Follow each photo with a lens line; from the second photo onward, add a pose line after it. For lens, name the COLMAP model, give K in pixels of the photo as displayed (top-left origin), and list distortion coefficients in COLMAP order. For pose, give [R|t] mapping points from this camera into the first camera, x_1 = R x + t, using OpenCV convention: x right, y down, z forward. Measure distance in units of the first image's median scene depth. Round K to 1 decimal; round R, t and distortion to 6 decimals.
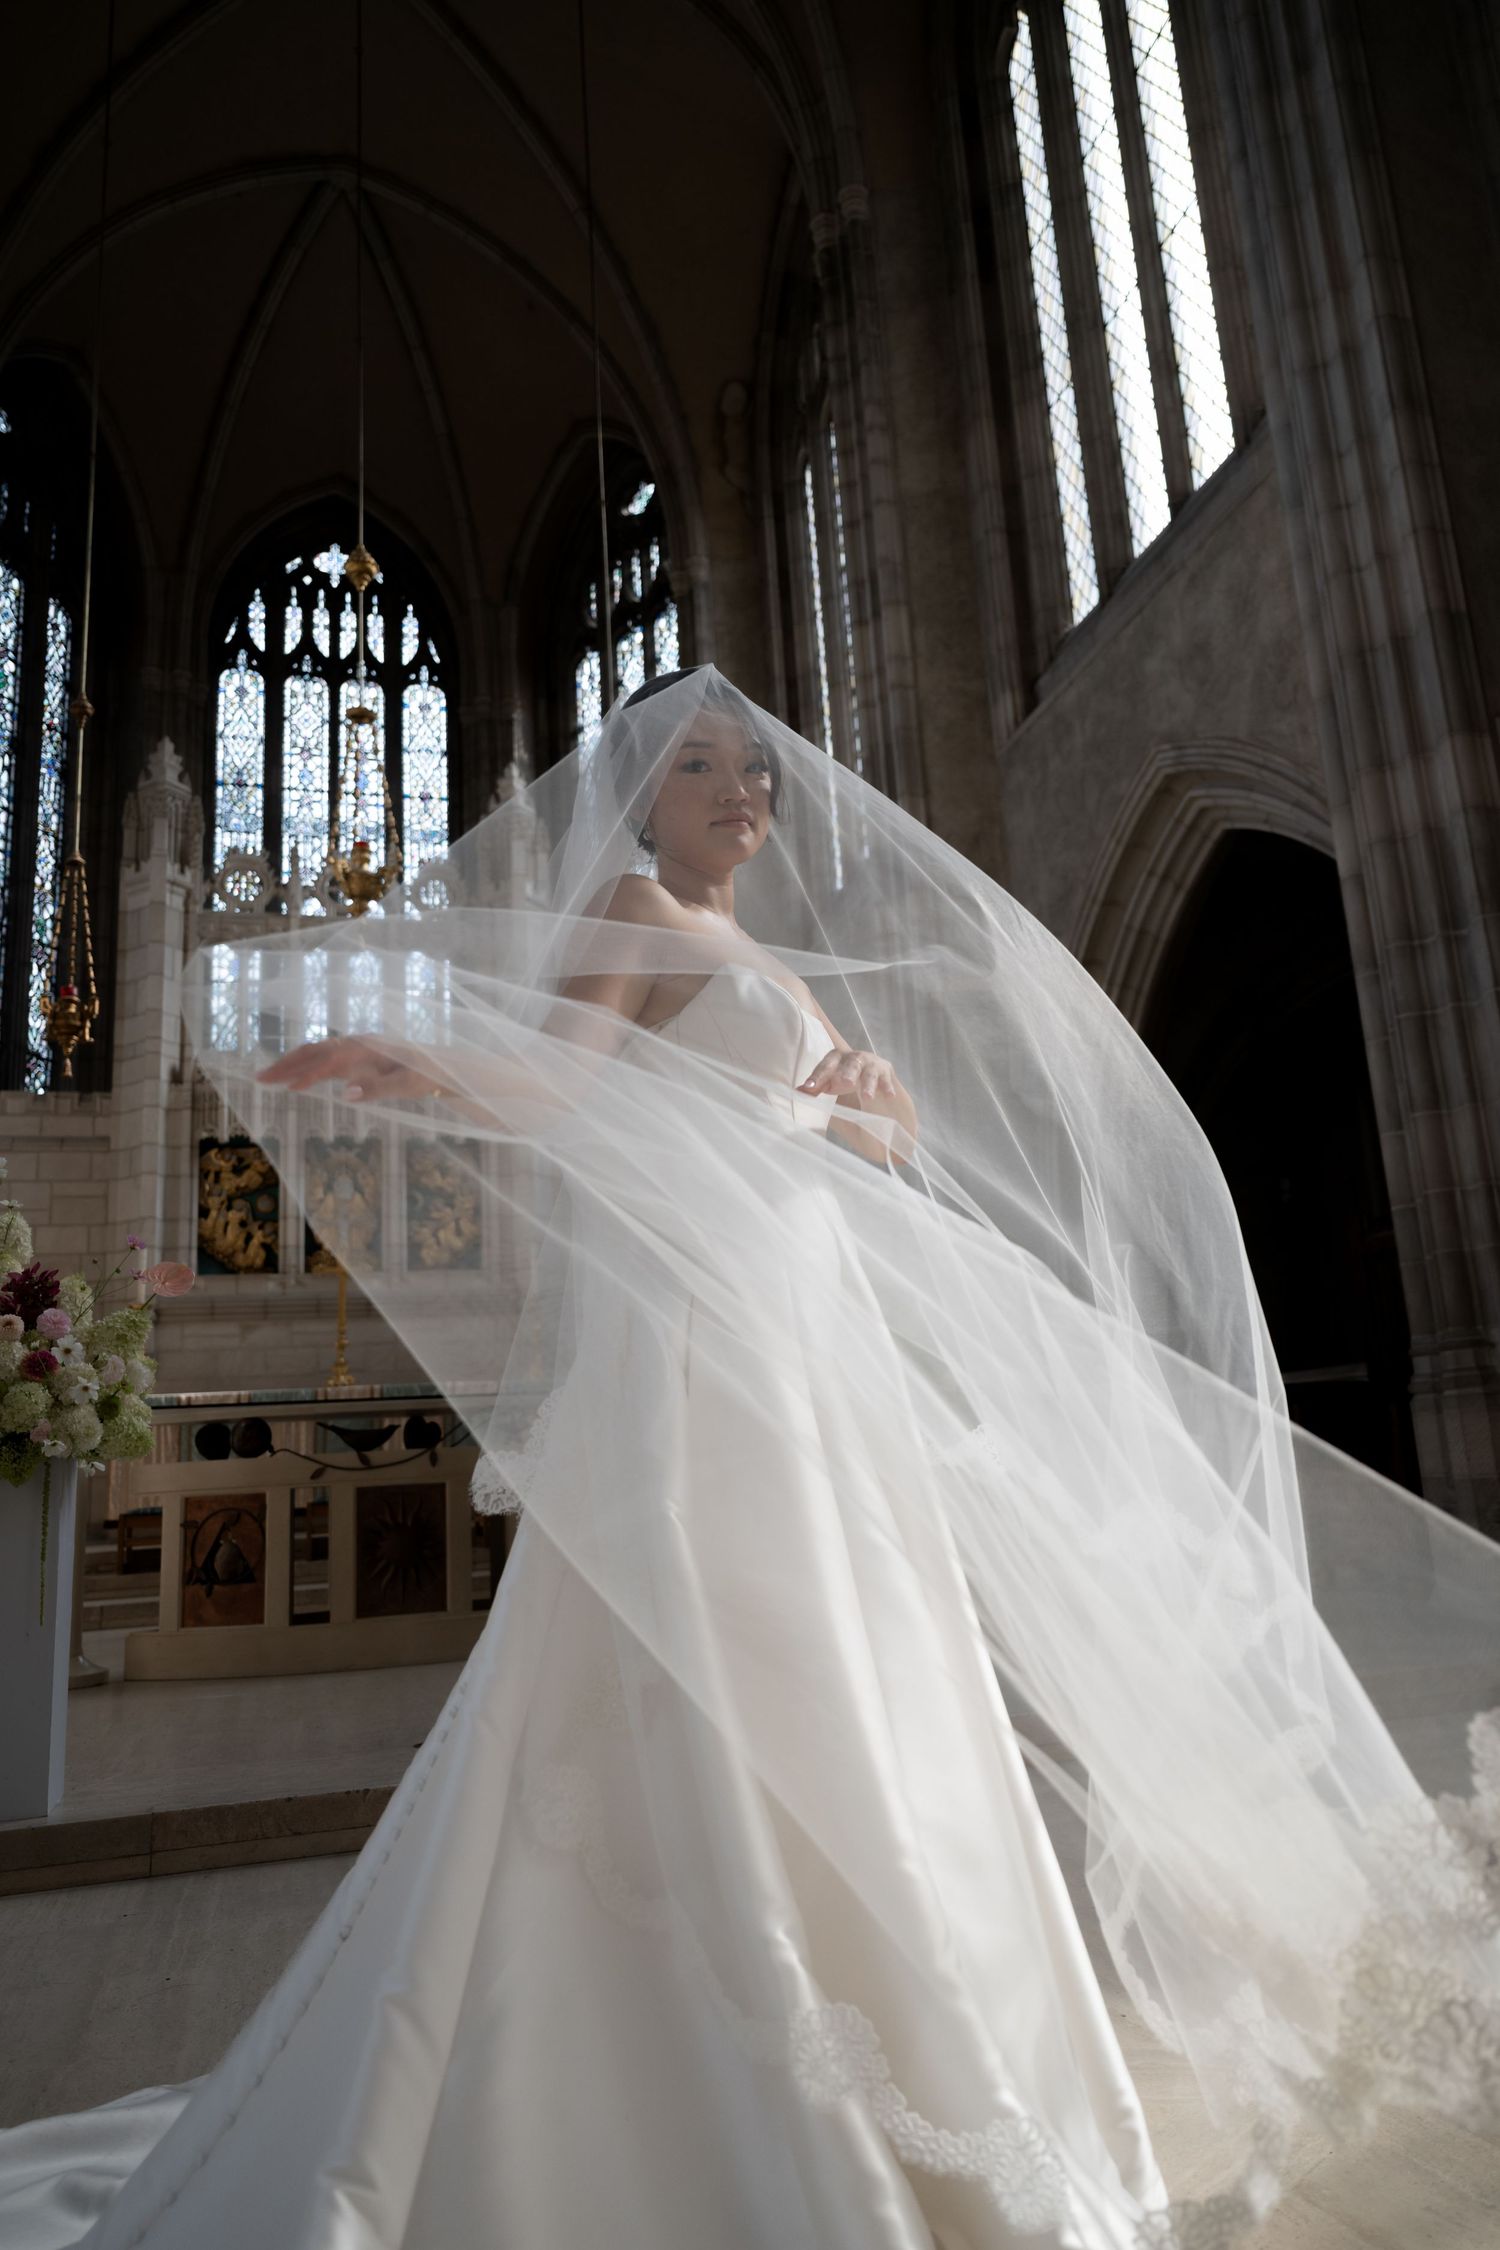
lens RADIAL K [[1544.5, 0, 747.2], [0, 1544.5, 1125.2], [0, 0, 1]] dist [0.005131, 0.008368]
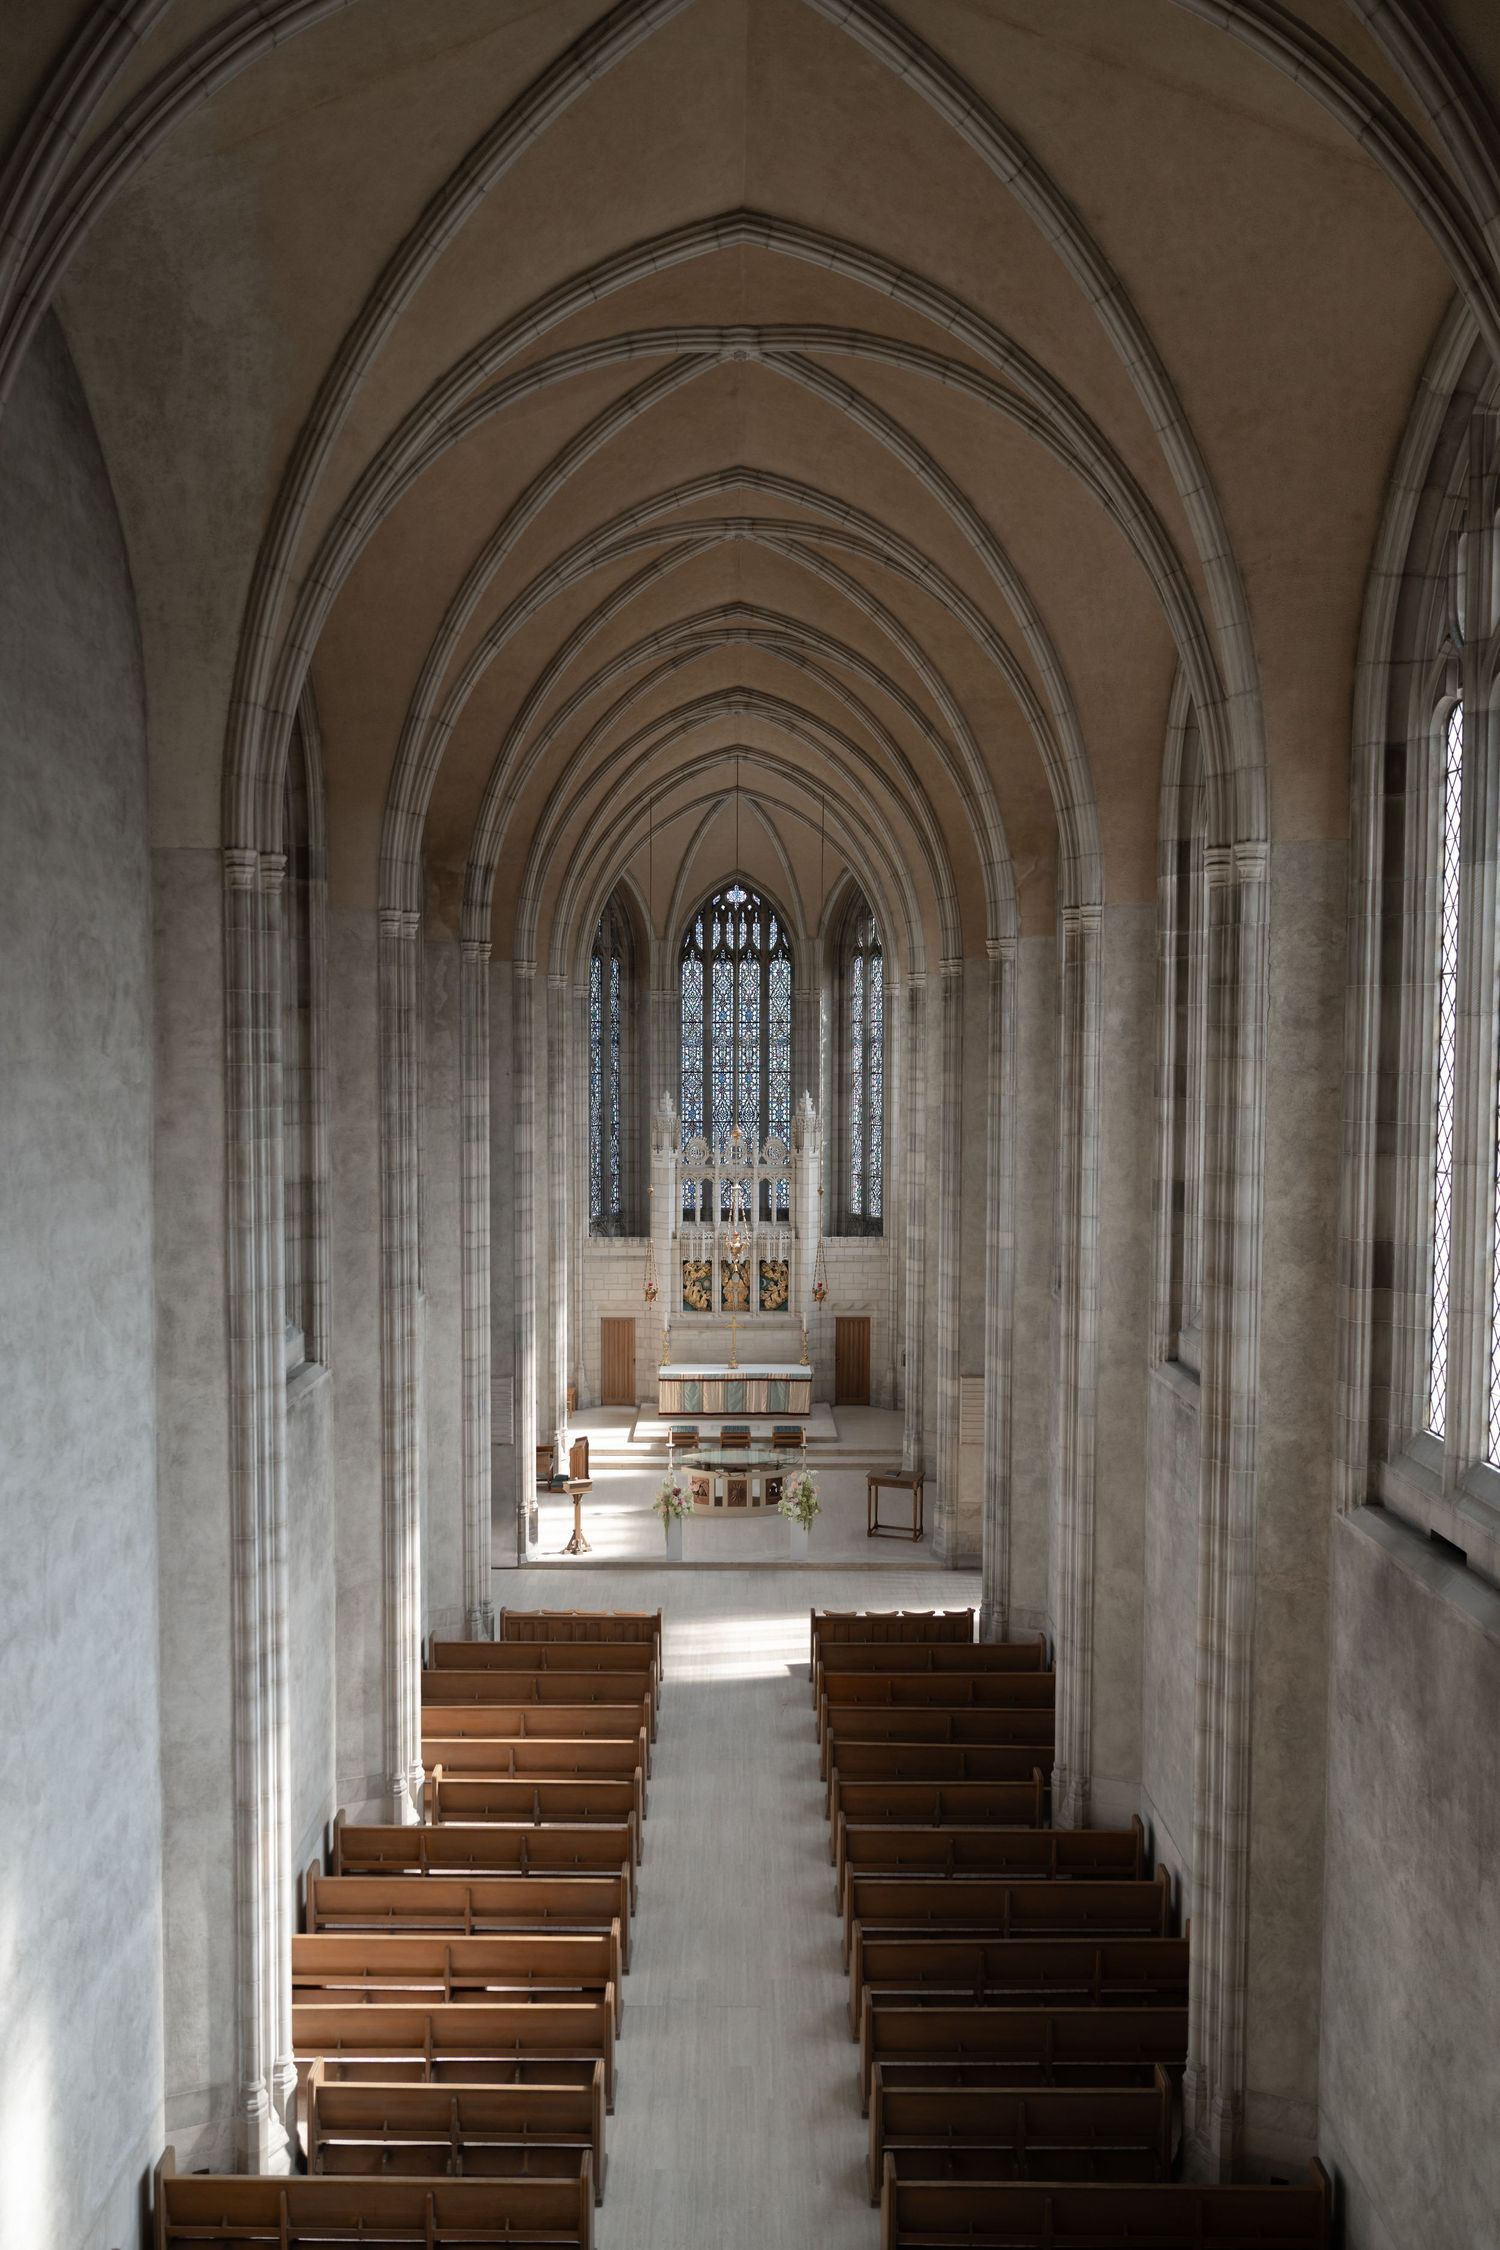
lens RADIAL K [[1544.5, 0, 751.4], [0, 1544.5, 1126.4], [0, 0, 1]] dist [0.005131, 0.008368]
pose [[0.963852, 0.072313, -0.256439, 0.292765], [0.001183, 0.961293, 0.275524, -0.656112], [0.266437, -0.265868, 0.926459, -0.945092]]
